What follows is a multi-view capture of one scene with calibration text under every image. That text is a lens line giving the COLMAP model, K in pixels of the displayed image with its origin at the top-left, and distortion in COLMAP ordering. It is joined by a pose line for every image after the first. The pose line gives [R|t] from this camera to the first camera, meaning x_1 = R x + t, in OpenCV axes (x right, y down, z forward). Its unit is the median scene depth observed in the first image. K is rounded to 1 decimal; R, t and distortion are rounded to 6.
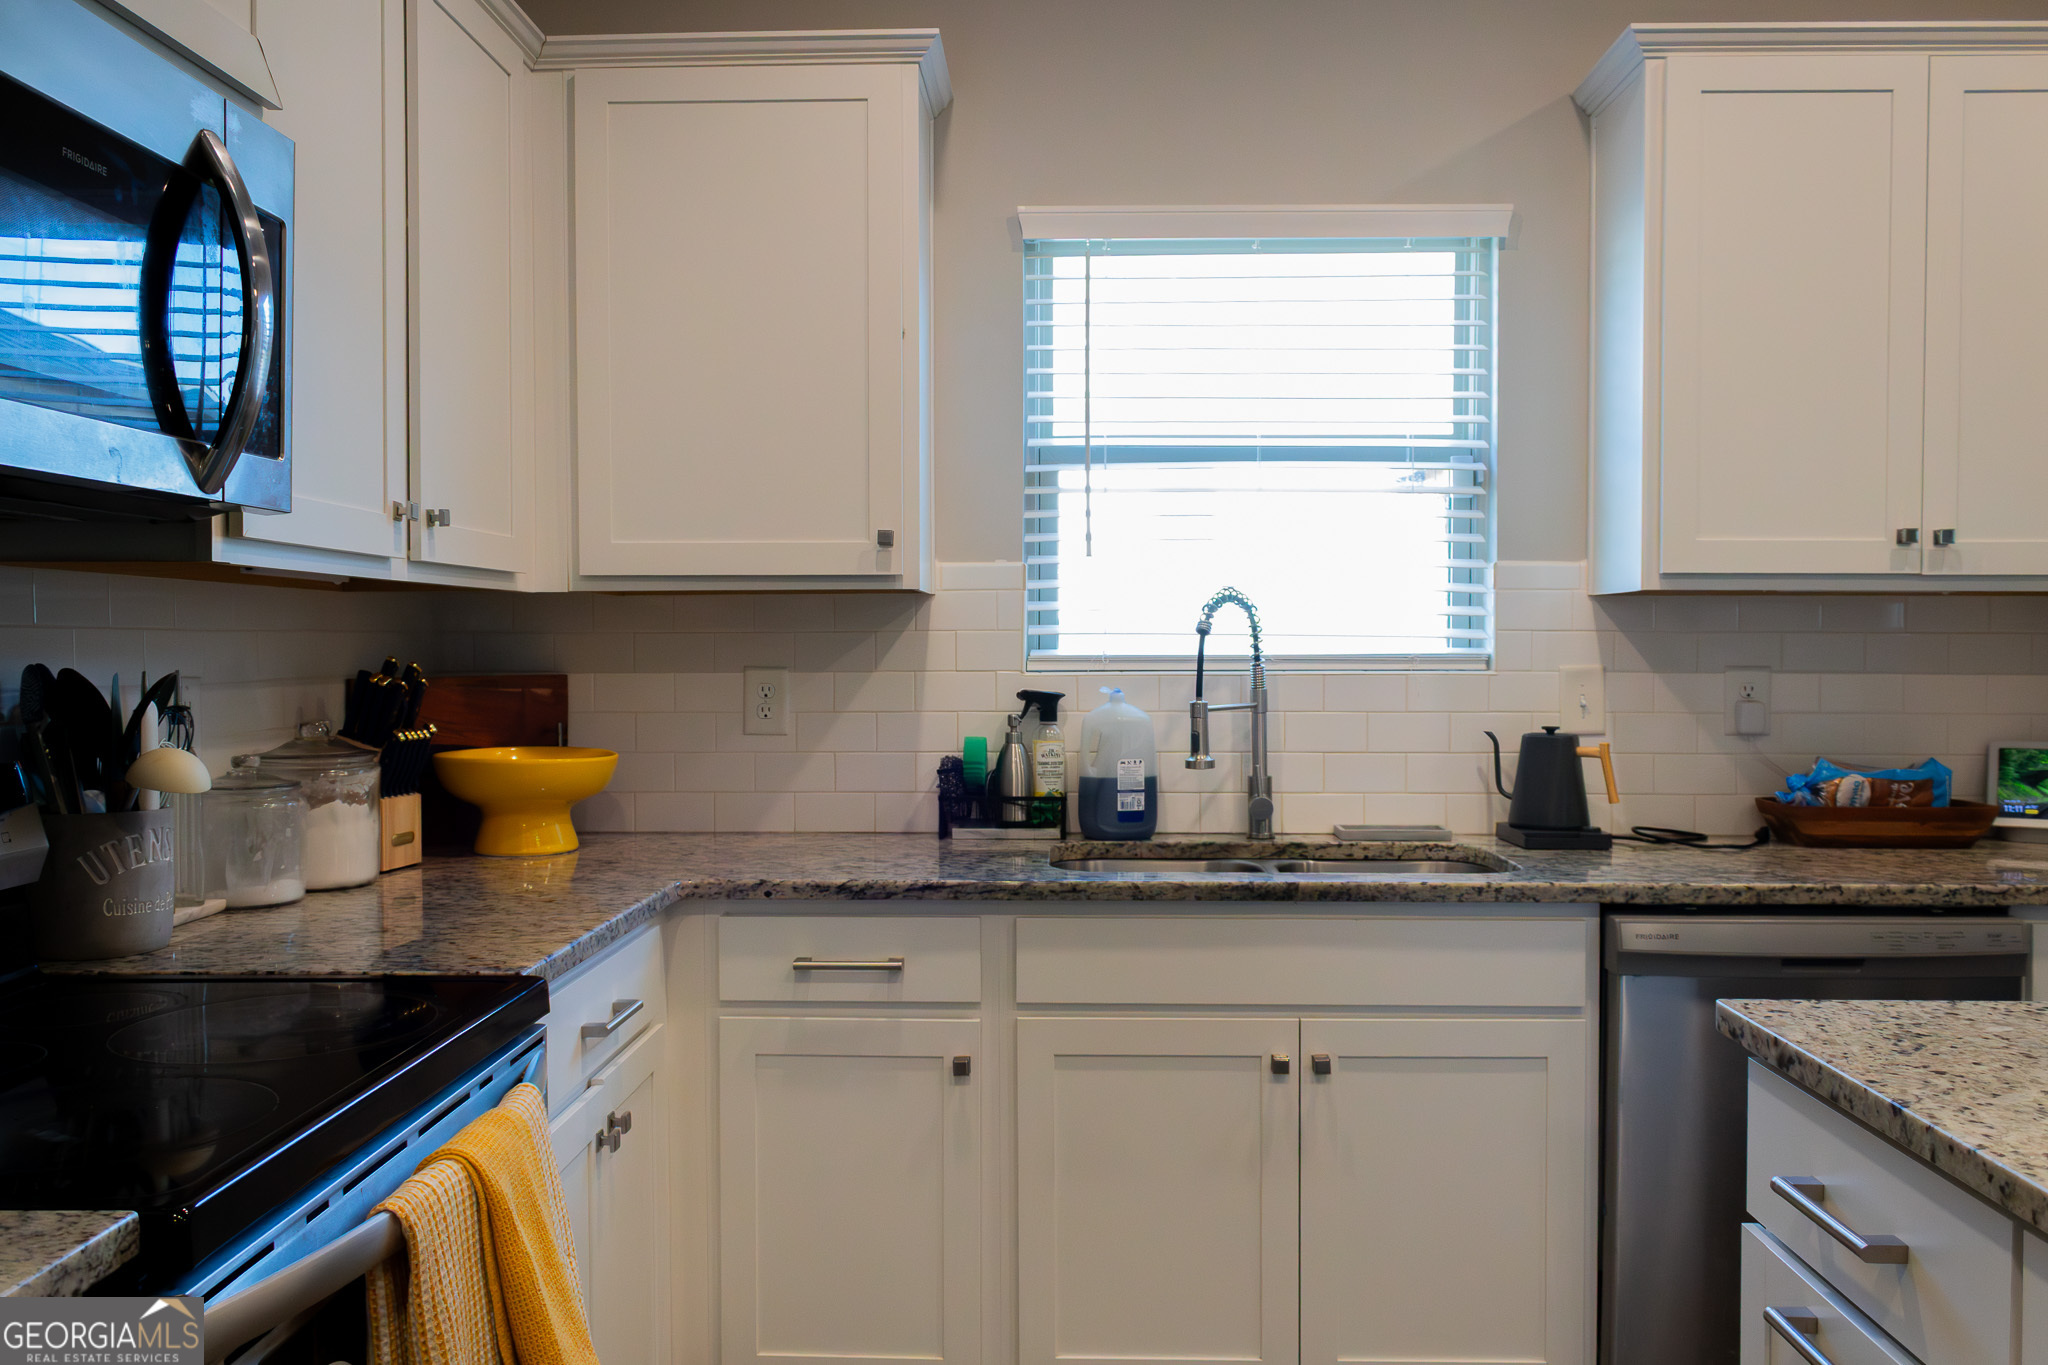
lens RADIAL K [[1682.6, 0, 1024.0], [0, 1682.6, 682.5], [0, 0, 1]] dist [-0.013200, 0.000208]
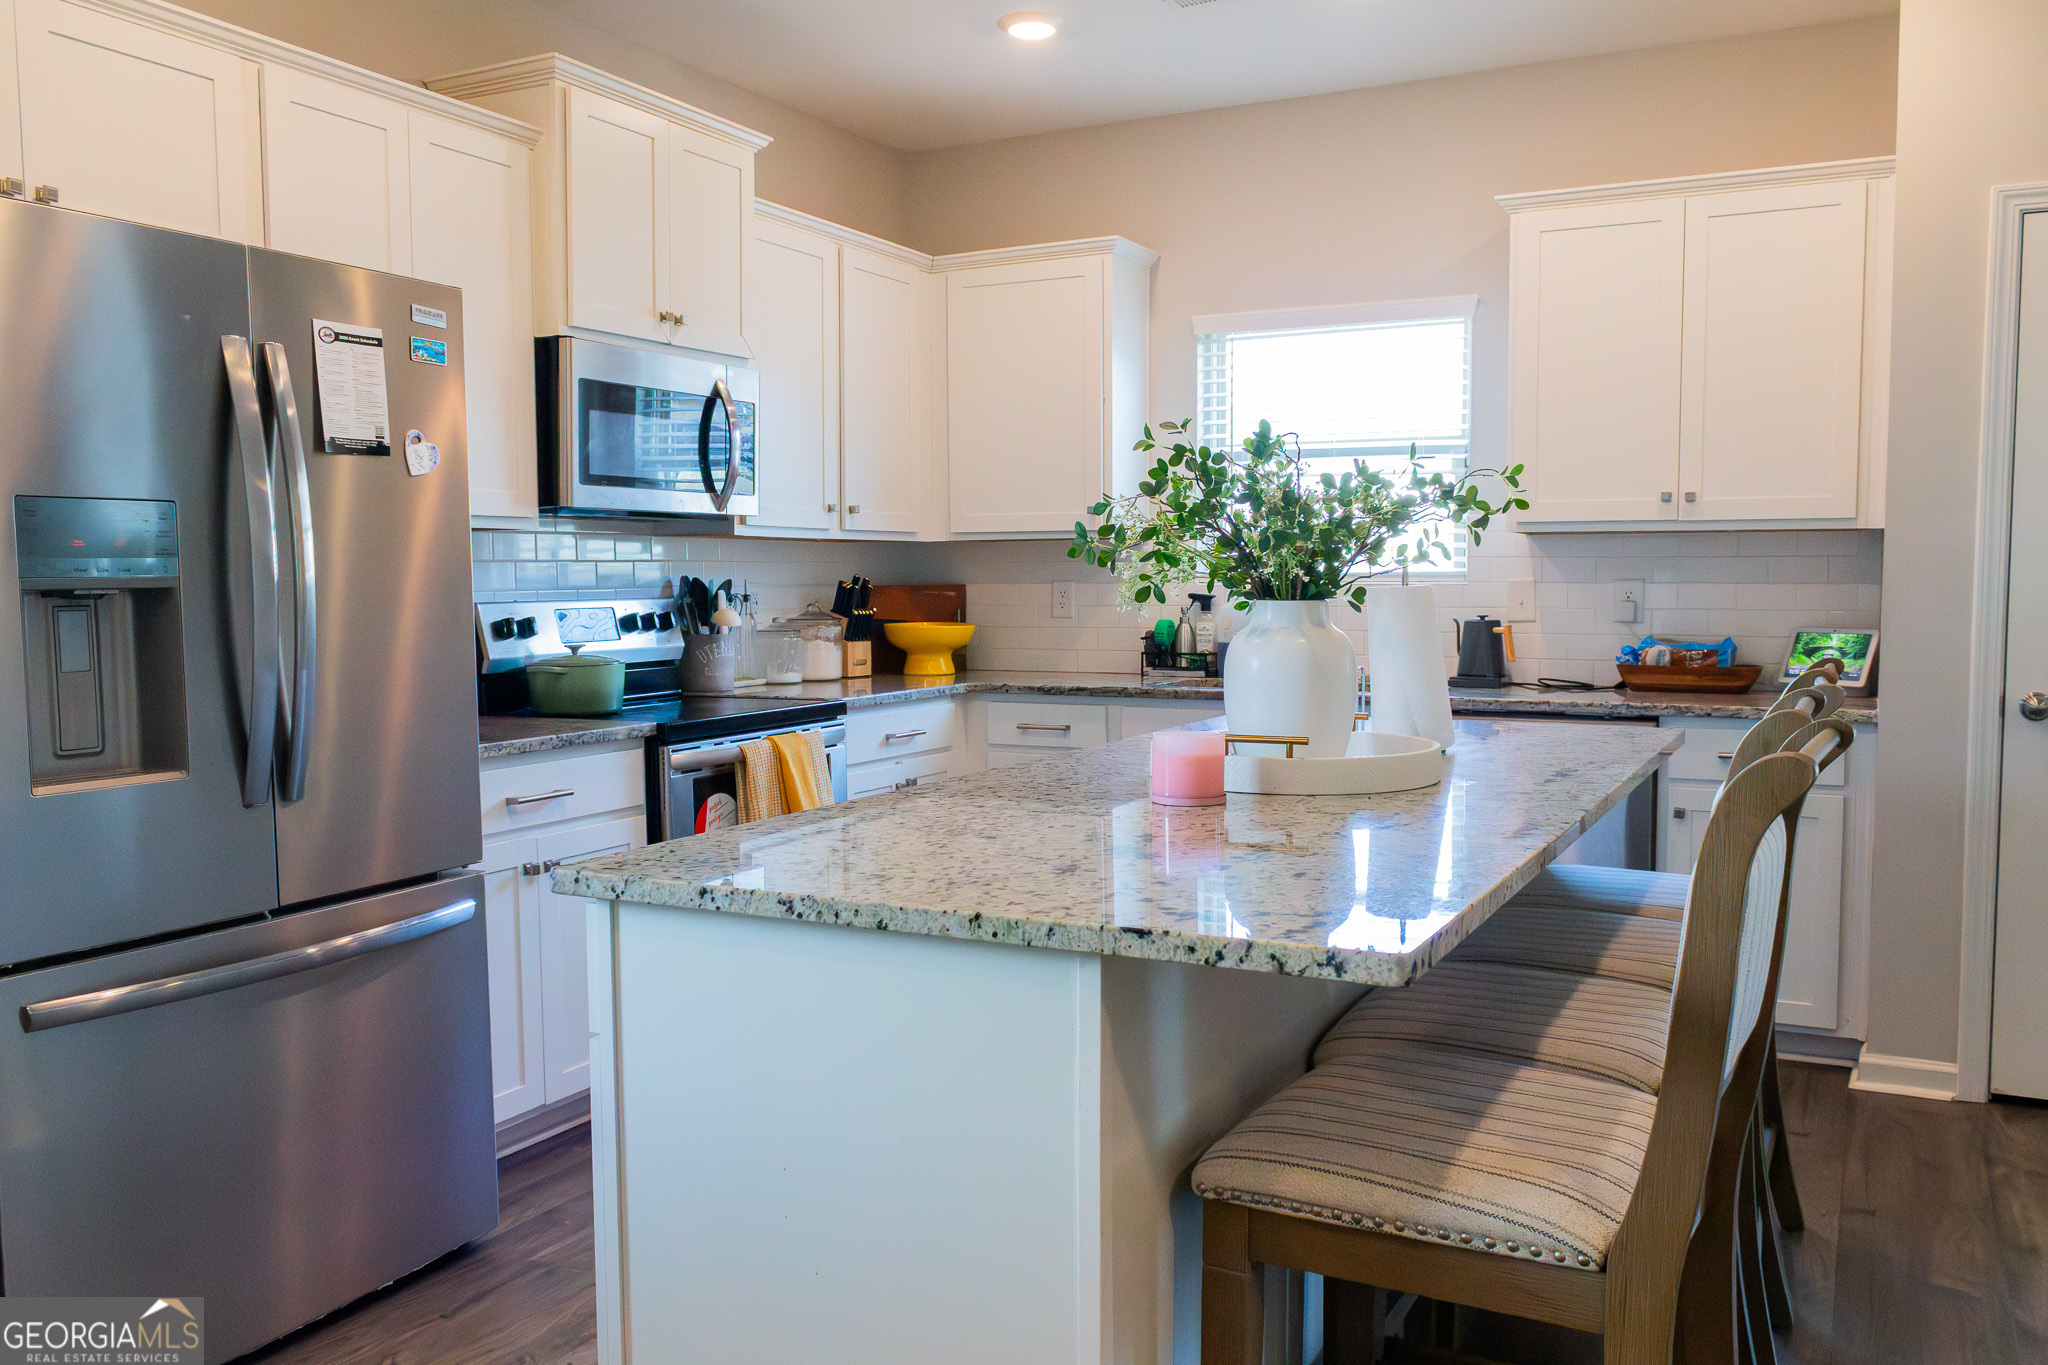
lens RADIAL K [[1653.6, 0, 1024.0], [0, 1653.6, 682.5], [0, 0, 1]] dist [-0.010973, -0.000649]
pose [[0.903209, 0.024801, -0.428483, 0.623343], [-0.006407, 0.998997, 0.044317, 0.023996], [0.429153, -0.037282, 0.902462, -0.683778]]
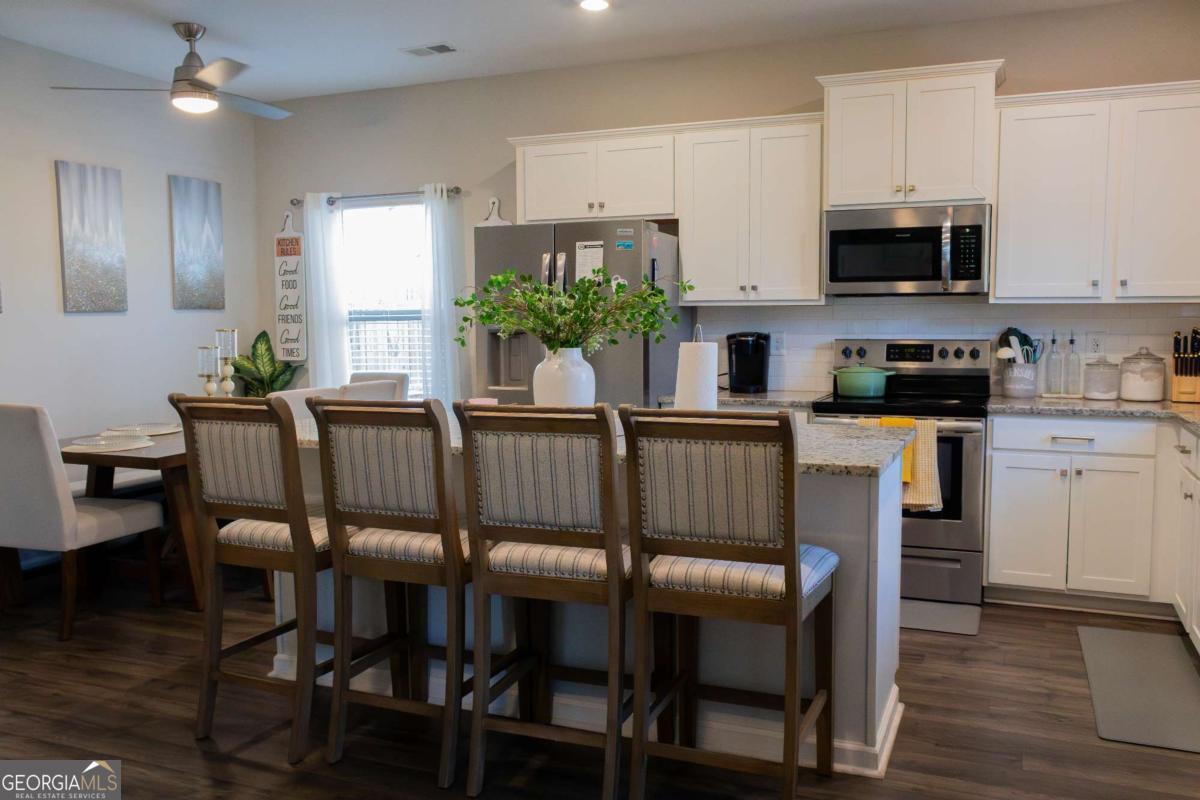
lens RADIAL K [[982.0, 0, 594.8], [0, 982.0, 416.6], [0, 0, 1]] dist [-0.016737, 0.014427]
pose [[-0.351991, 0.095849, -0.931083, 1.390962], [-0.018469, 0.993838, 0.109291, -0.024381], [0.935821, 0.055666, -0.348052, 0.579783]]
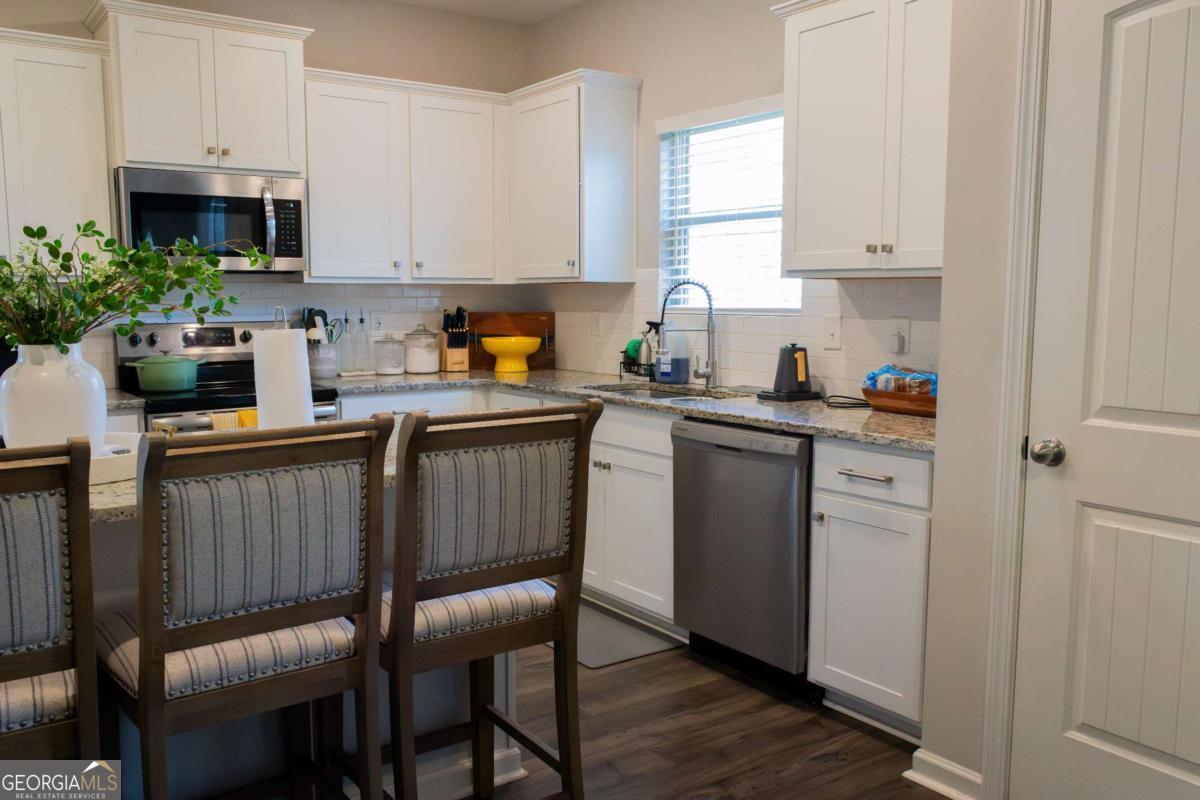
lens RADIAL K [[982.0, 0, 594.8], [0, 982.0, 416.6], [0, 0, 1]] dist [-0.016737, 0.014427]
pose [[0.600547, 0.097971, -0.793565, 1.184190], [-0.018291, 0.993889, 0.108860, -0.012300], [0.799380, -0.050860, 0.598669, 0.064255]]
